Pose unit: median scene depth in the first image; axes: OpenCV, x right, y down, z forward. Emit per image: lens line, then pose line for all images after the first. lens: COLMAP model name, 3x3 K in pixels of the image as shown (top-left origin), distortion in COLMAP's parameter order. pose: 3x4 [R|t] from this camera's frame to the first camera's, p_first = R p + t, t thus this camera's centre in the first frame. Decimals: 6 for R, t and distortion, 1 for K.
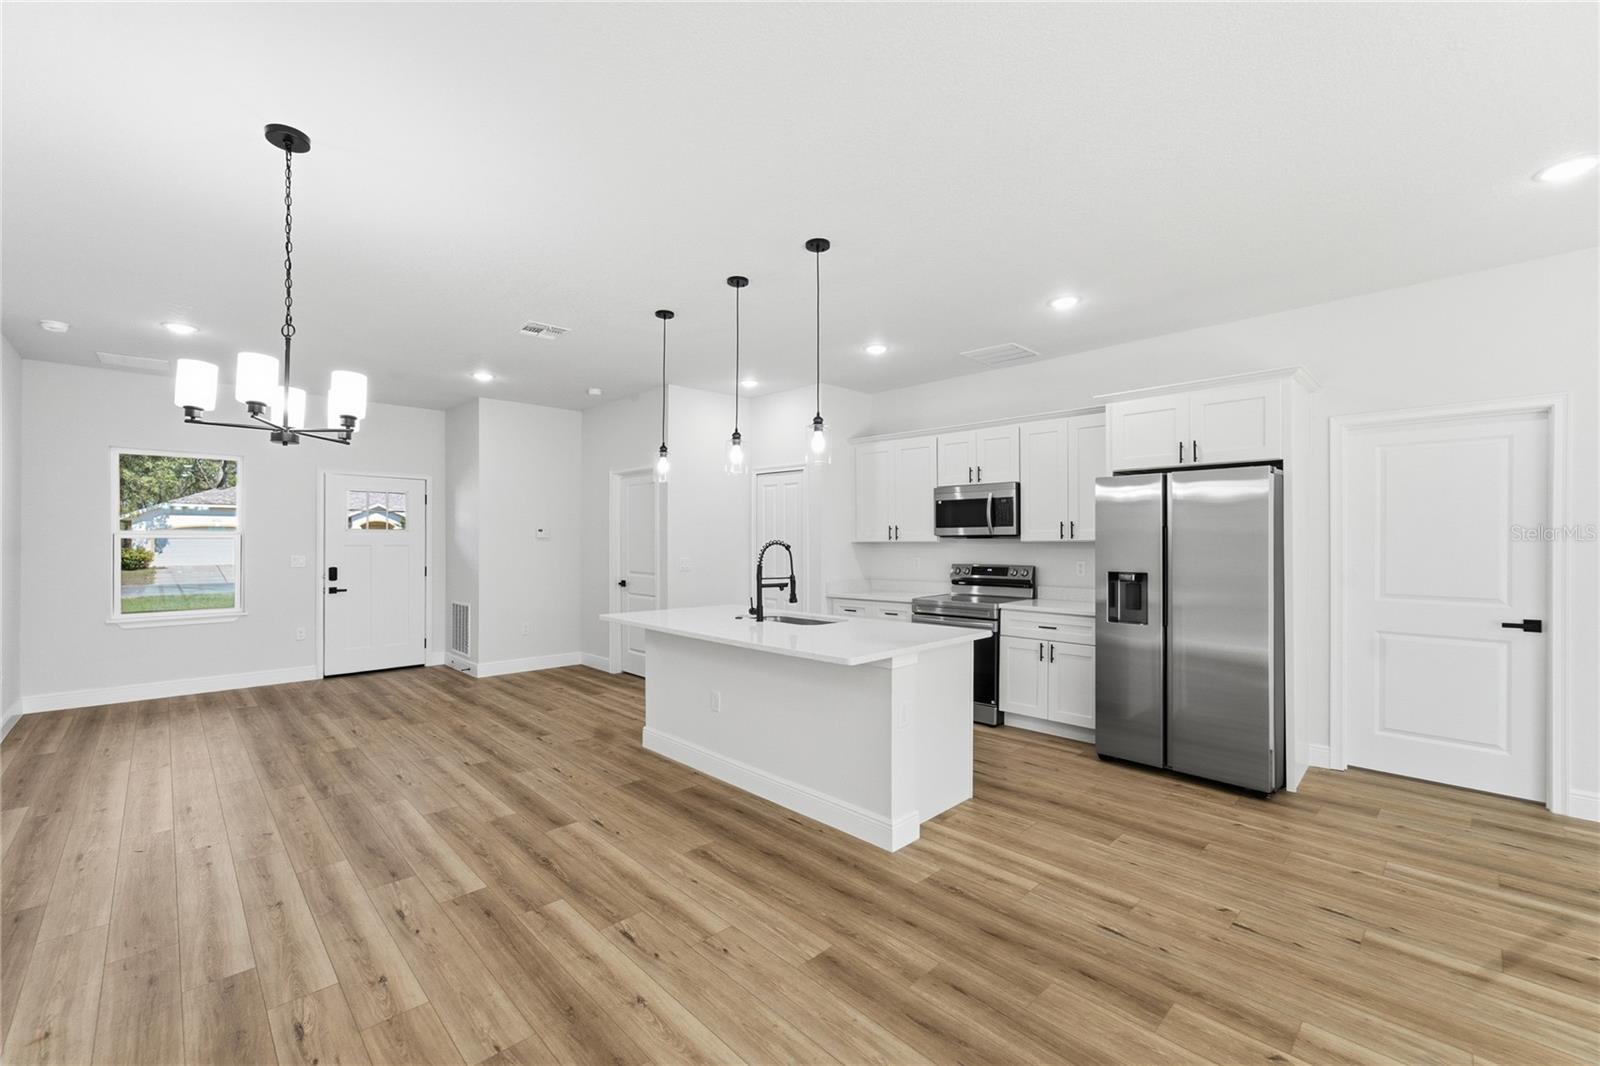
lens RADIAL K [[632.2, 0, 800.0], [0, 632.2, 533.0], [0, 0, 1]] dist [-0.030315, 0.022182]
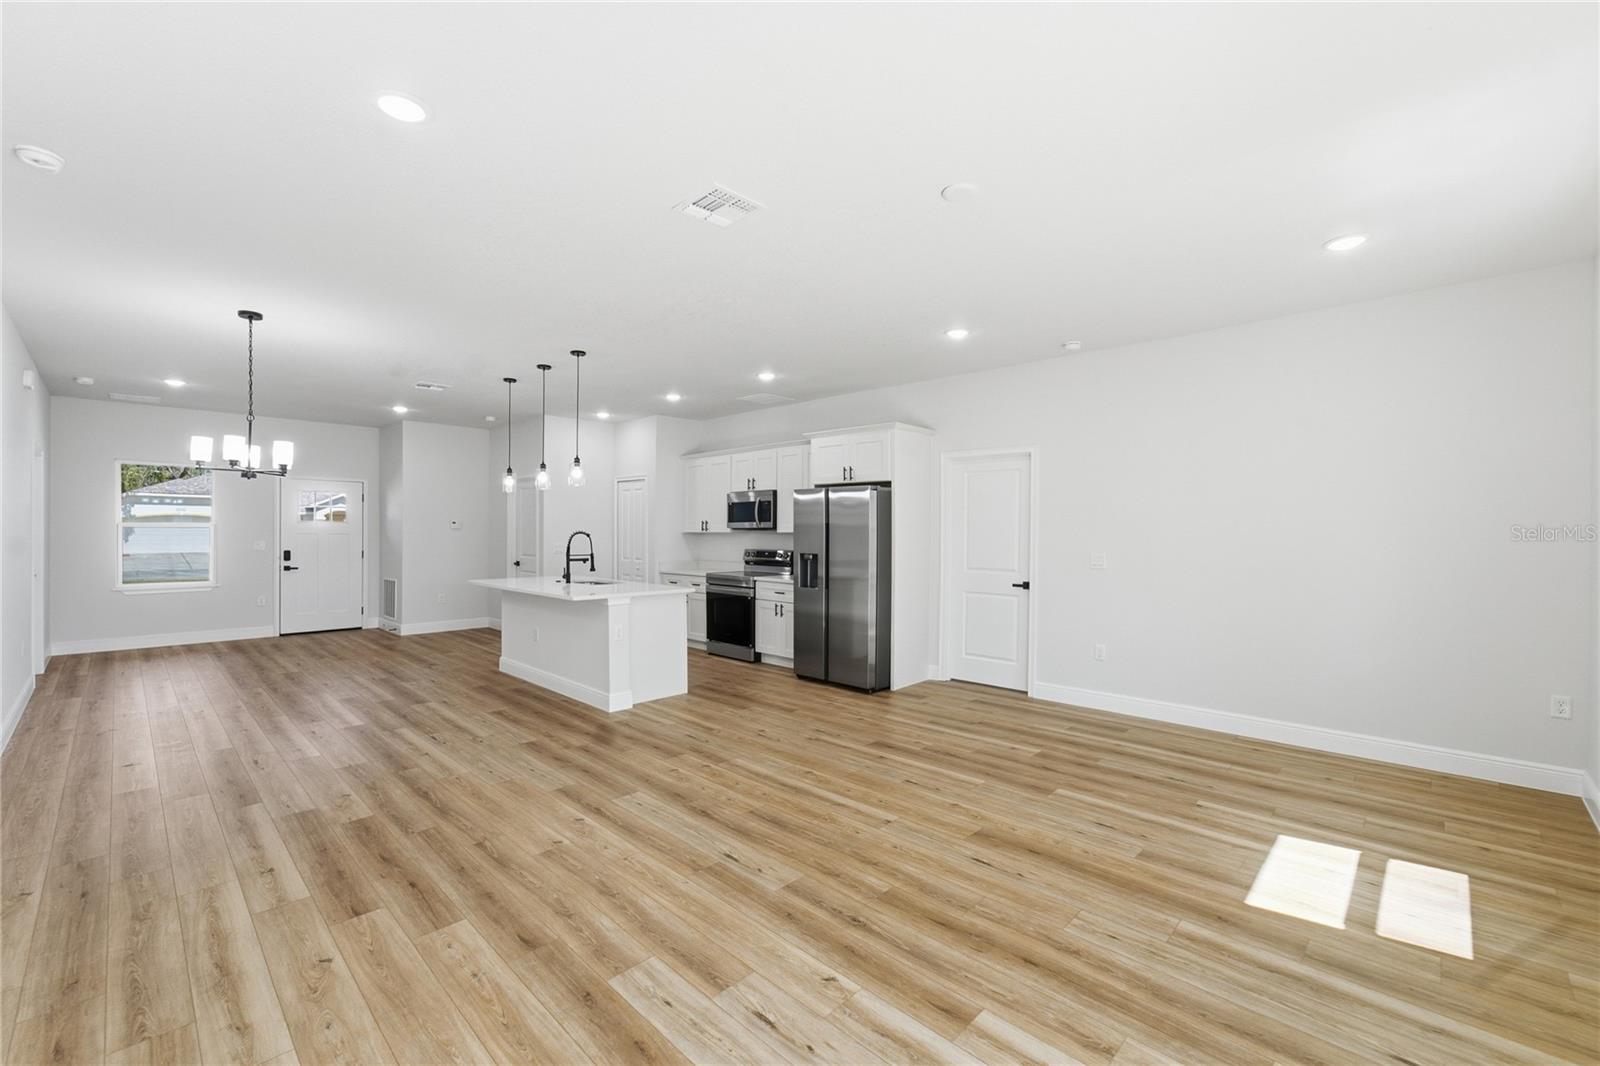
lens RADIAL K [[659.8, 0, 800.0], [0, 659.8, 533.0], [0, 0, 1]] dist [-0.000670, 0.014743]
pose [[0.999974, 0.005856, 0.004236, 0.450995], [-0.005899, 0.999930, 0.010210, -0.001465], [-0.004176, -0.010234, 0.999939, -0.548570]]
